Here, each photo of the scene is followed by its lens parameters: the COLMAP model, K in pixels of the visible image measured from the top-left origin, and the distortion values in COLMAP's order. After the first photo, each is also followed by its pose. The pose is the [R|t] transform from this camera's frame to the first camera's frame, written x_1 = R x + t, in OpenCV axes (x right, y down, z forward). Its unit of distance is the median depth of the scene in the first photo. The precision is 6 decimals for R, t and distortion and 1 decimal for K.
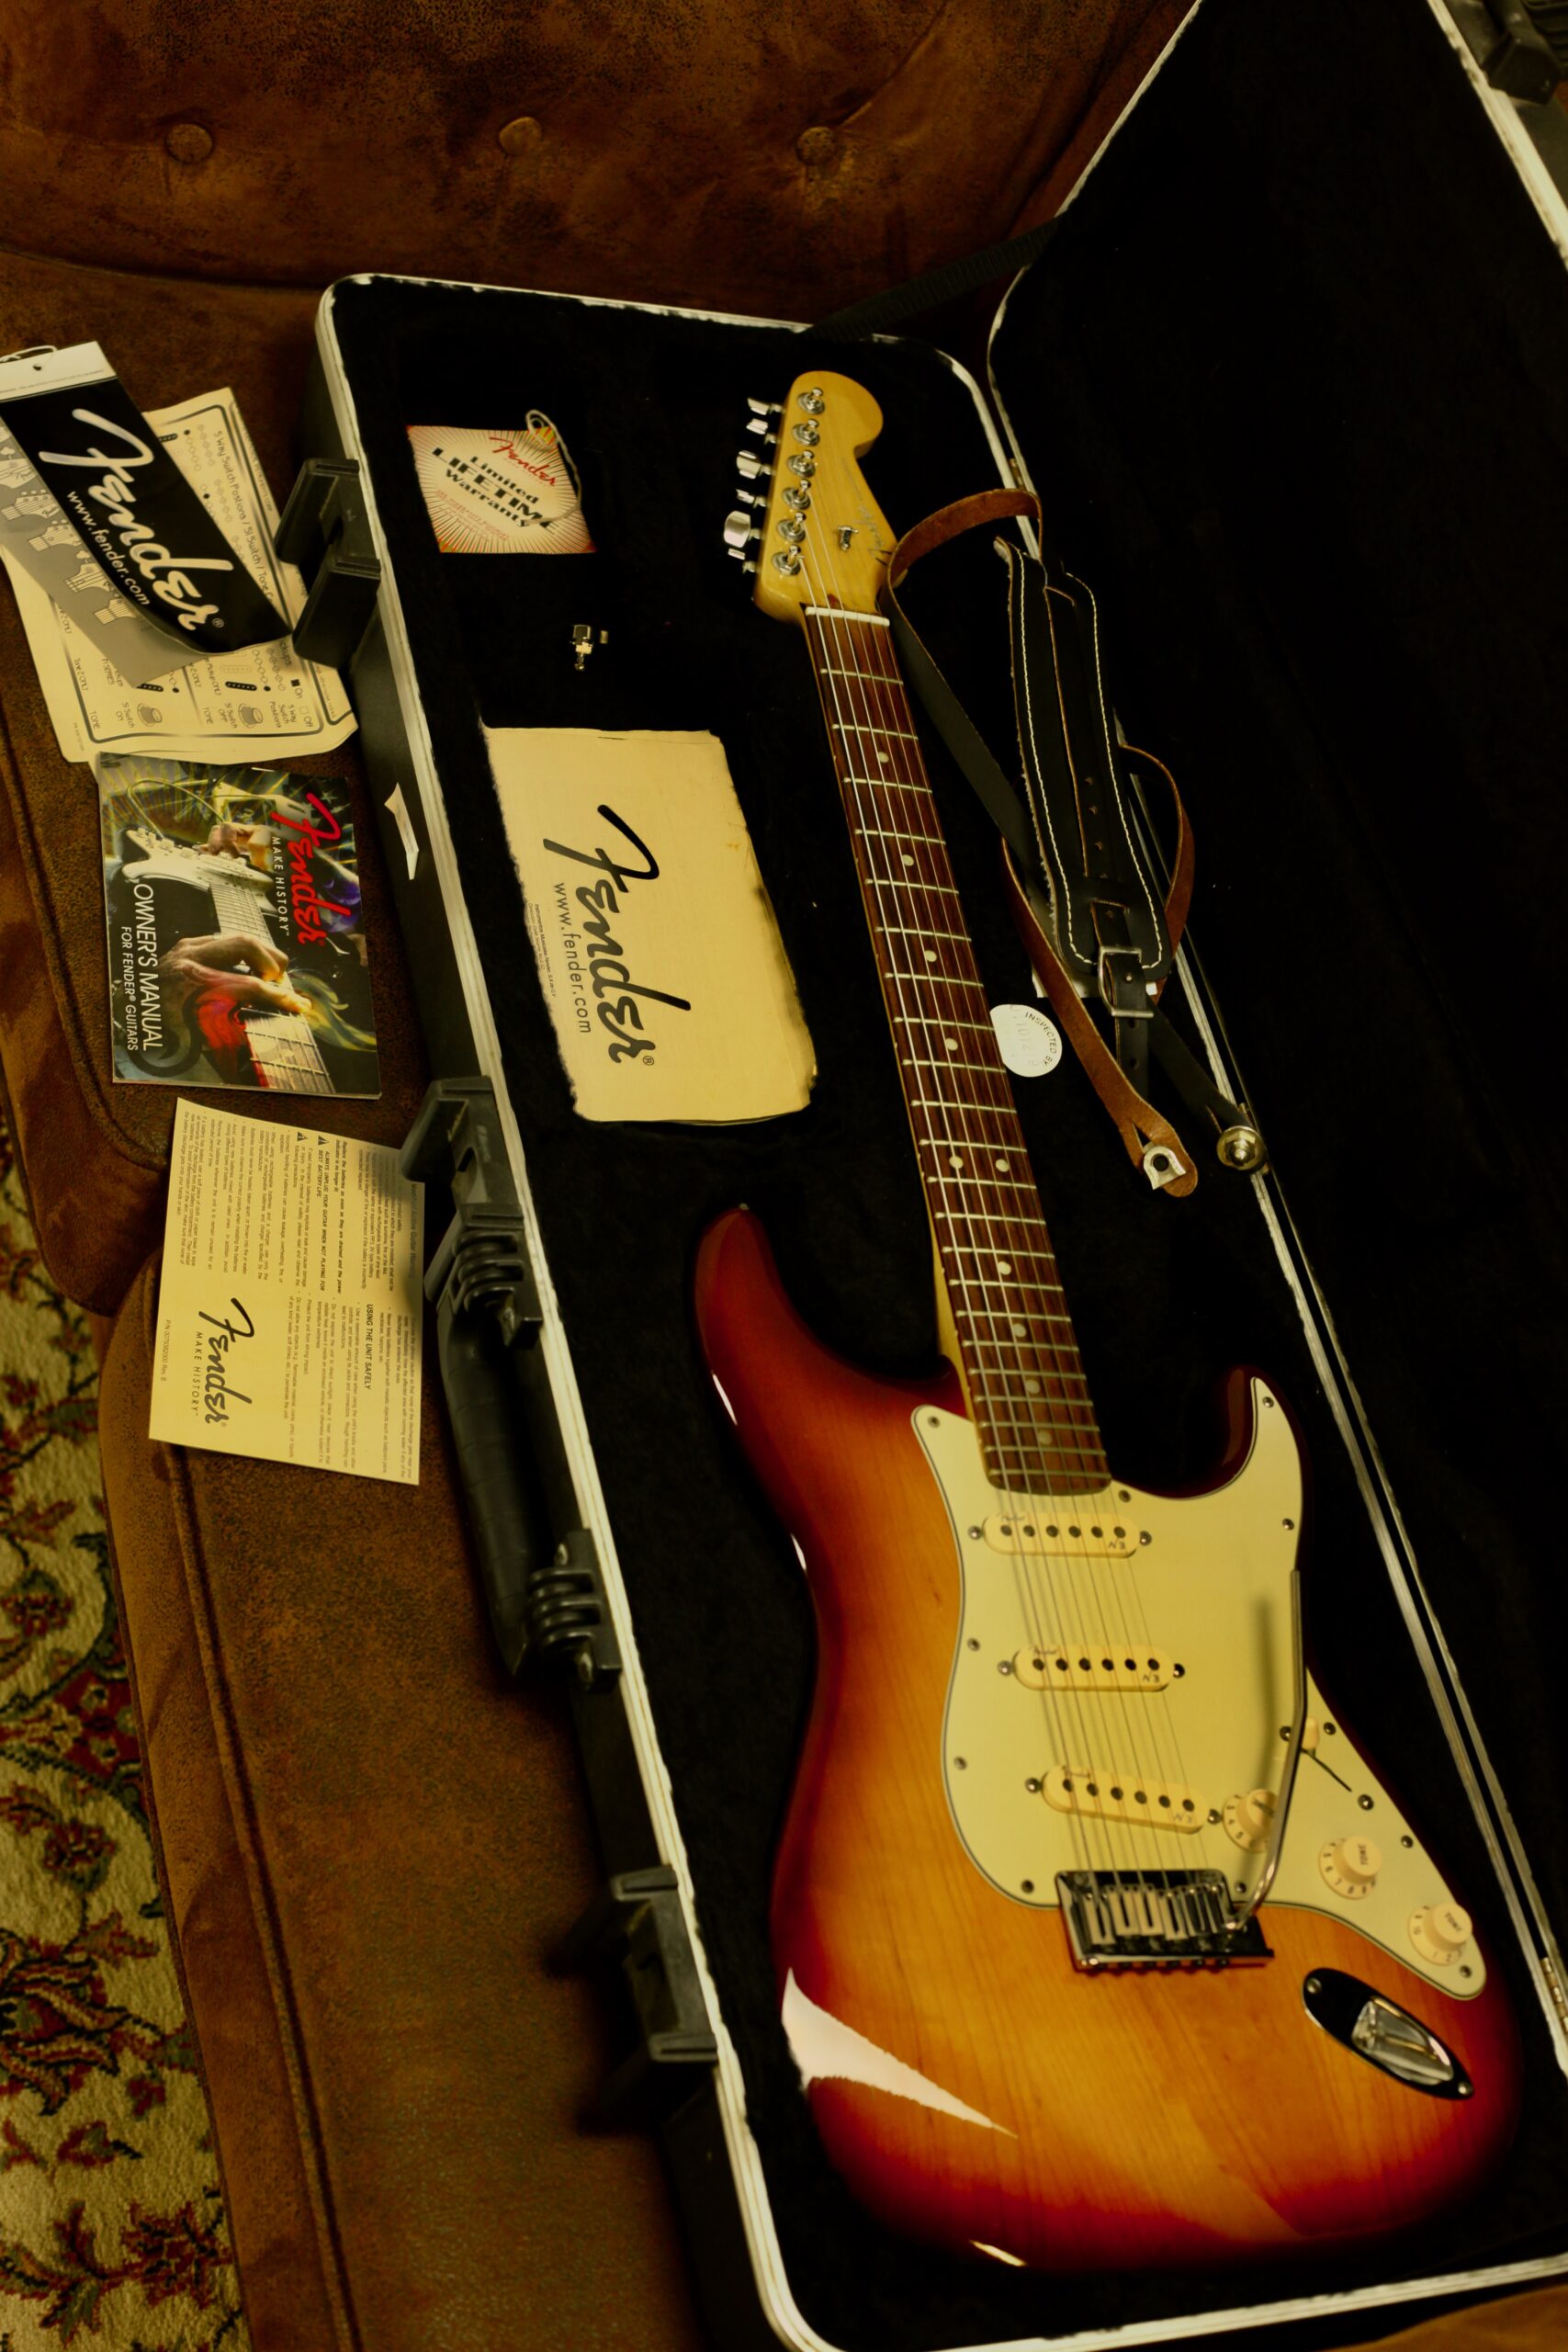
lens RADIAL K [[3165.1, 0, 784.0], [0, 3165.1, 1176.0], [0, 0, 1]] dist [-0.101915, -0.020797]
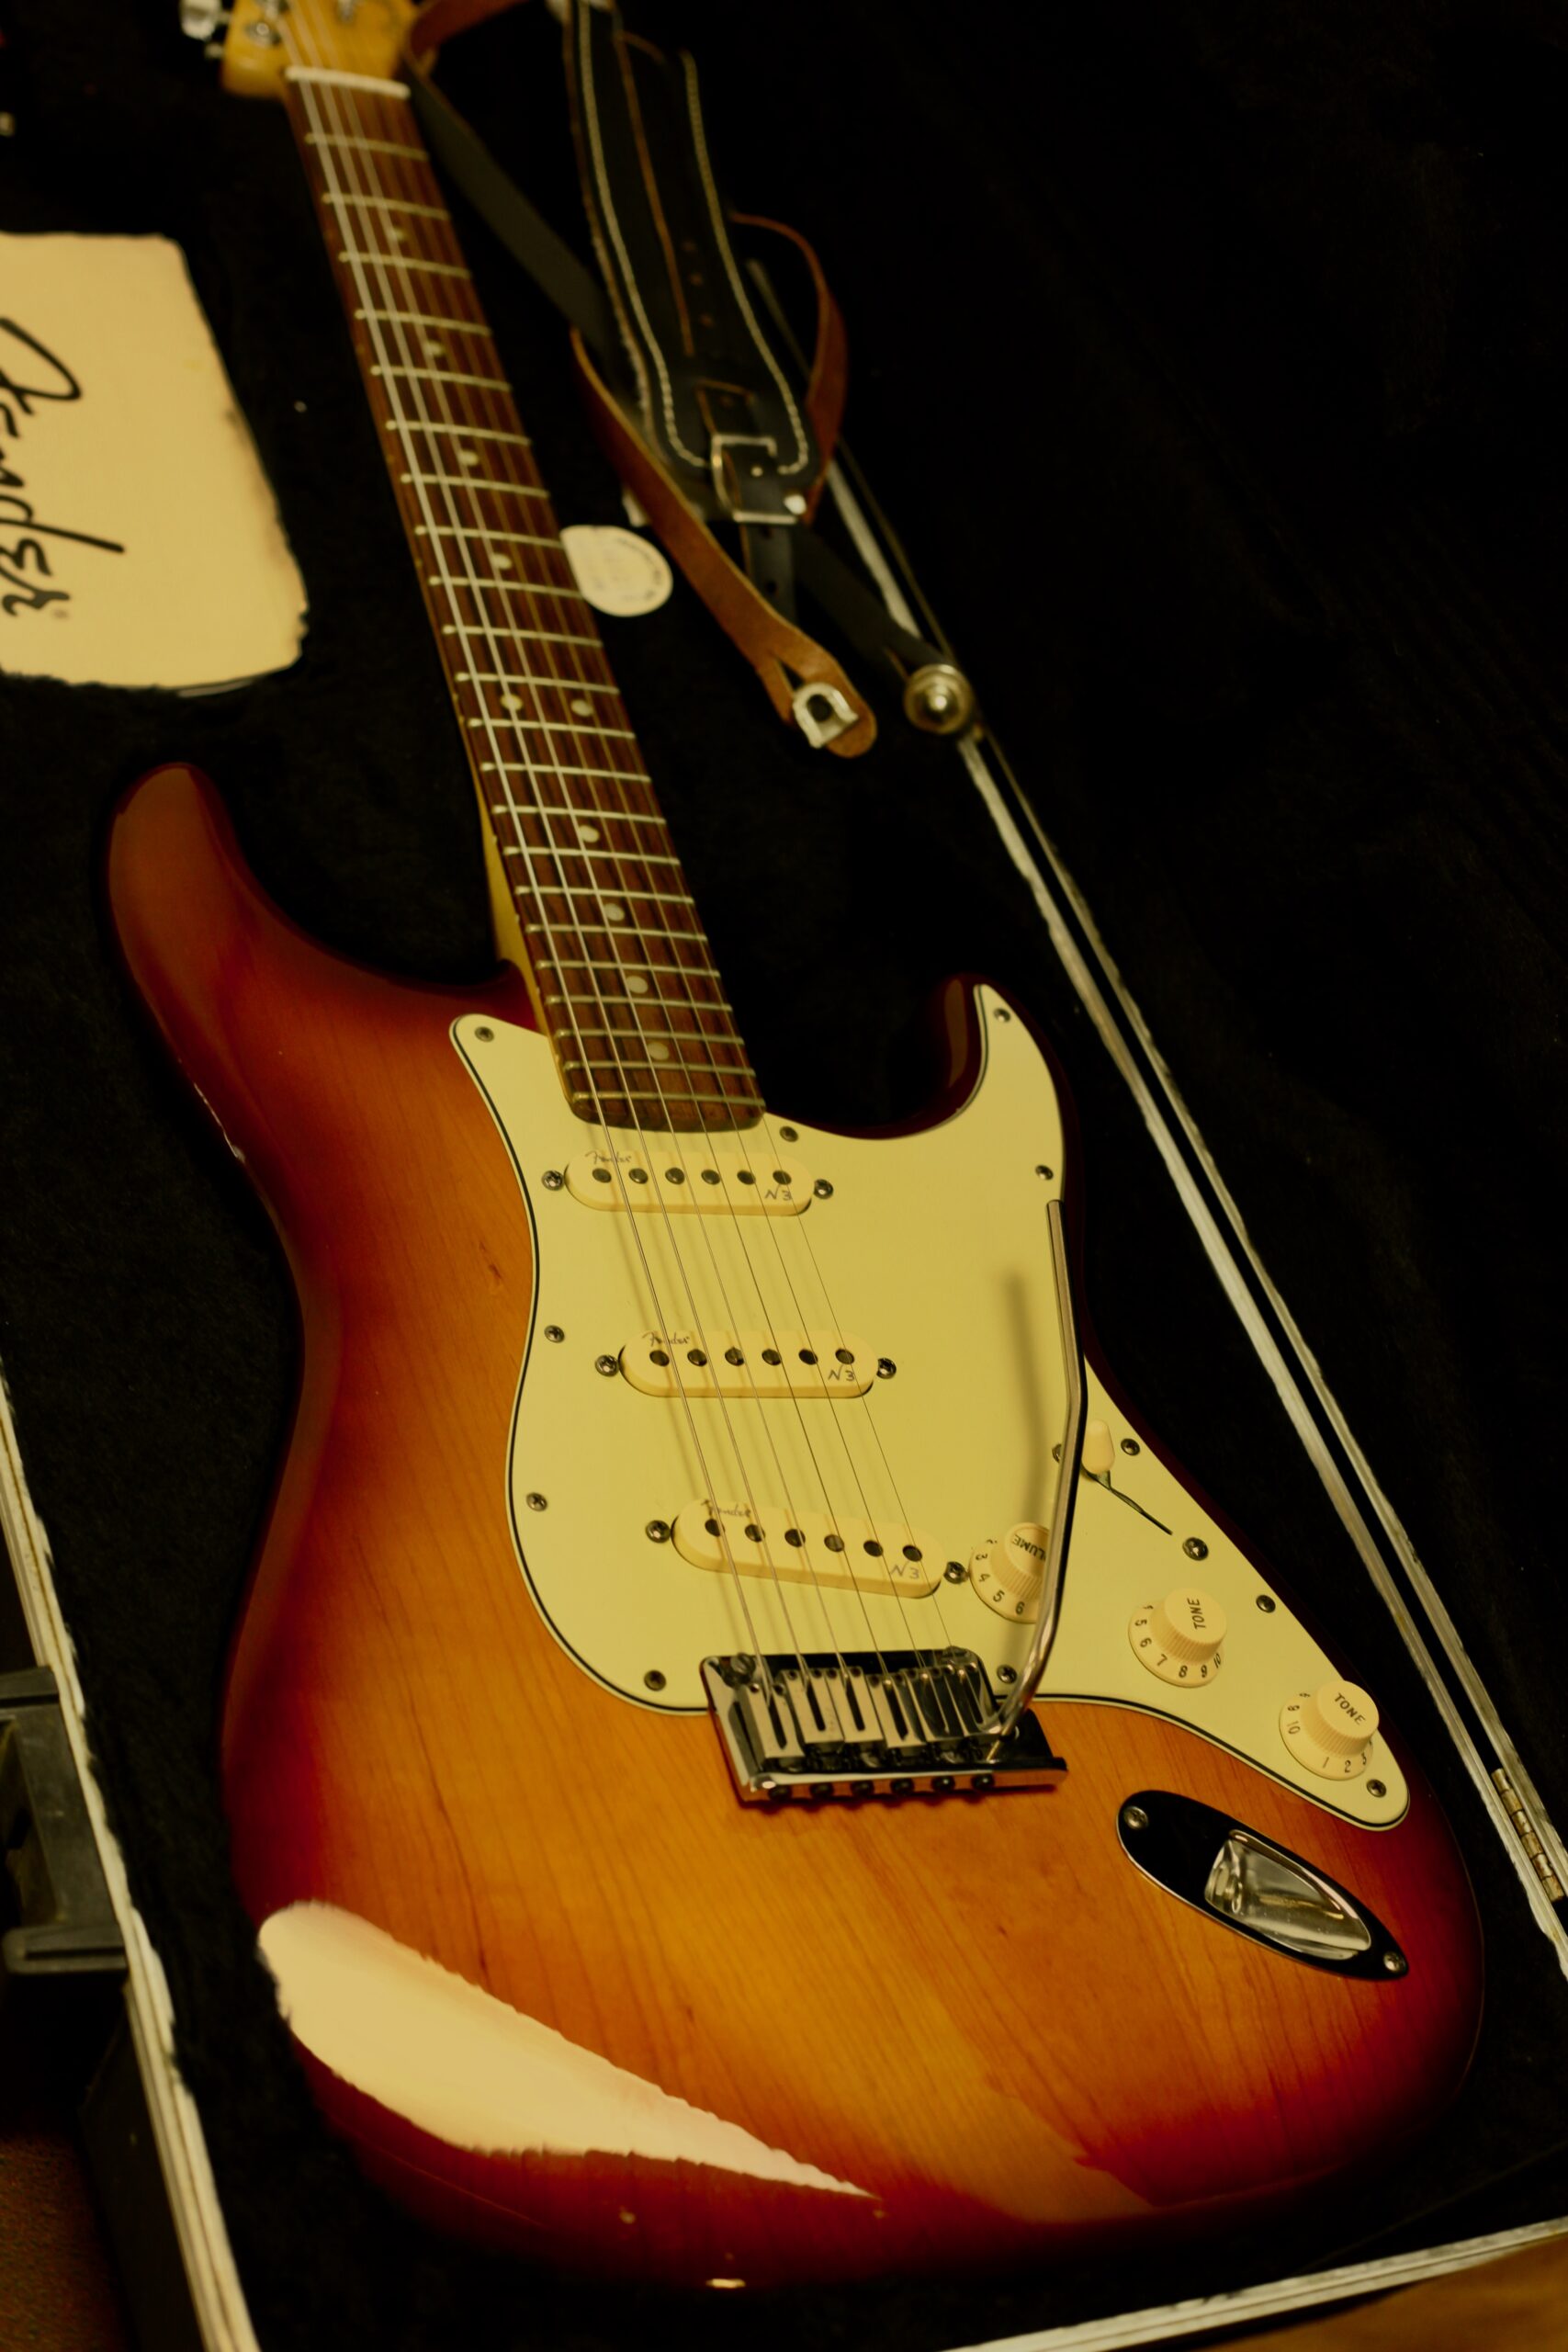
lens RADIAL K [[3318.0, 0, 784.0], [0, 3318.0, 1176.0], [0, 0, 1]] dist [-0.114101, 0.003937]
pose [[0.995143, -0.081144, 0.055737, 0.069521], [0.085542, 0.992983, -0.081652, 0.170583], [-0.048720, 0.086023, 0.995101, 0.322803]]
